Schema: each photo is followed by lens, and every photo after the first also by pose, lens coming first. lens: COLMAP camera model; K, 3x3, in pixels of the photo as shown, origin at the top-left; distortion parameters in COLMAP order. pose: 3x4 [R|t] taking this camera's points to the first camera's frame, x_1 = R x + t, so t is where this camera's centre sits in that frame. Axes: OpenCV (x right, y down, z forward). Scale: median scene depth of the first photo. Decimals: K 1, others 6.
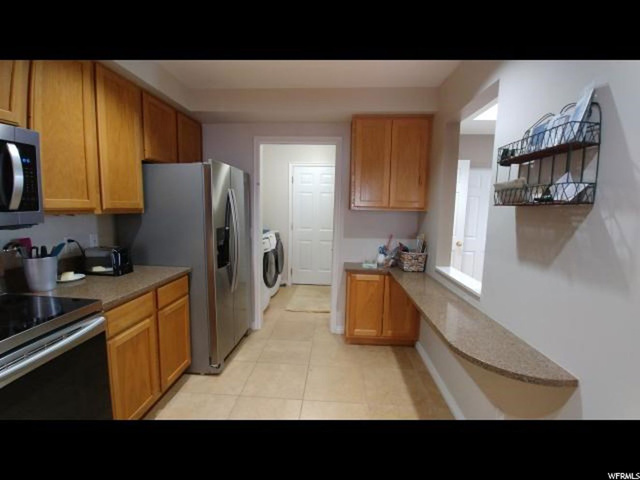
lens RADIAL K [[288.9, 0, 319.8], [0, 288.9, 237.9], [0, 0, 1]] dist [-0.005589, -0.000440]
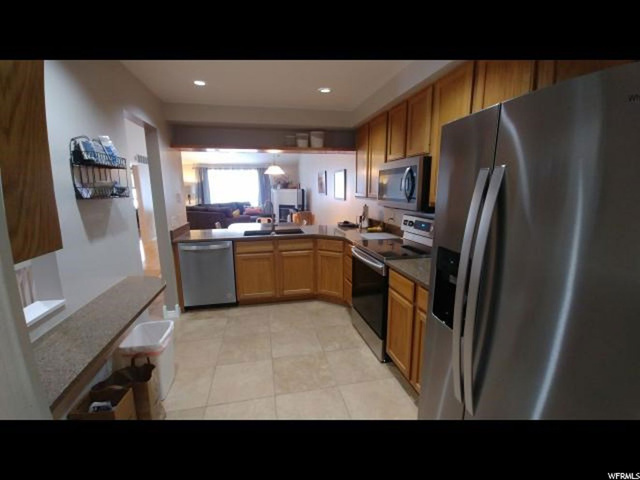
lens RADIAL K [[288.9, 0, 320.6], [0, 288.9, 242.3], [0, 0, 1]] dist [-0.005589, -0.000440]
pose [[-0.964304, 0.038493, -0.261985, 0.016996], [-0.038701, 0.958266, 0.283245, -0.234333], [0.261954, 0.283274, -0.922570, 1.766870]]
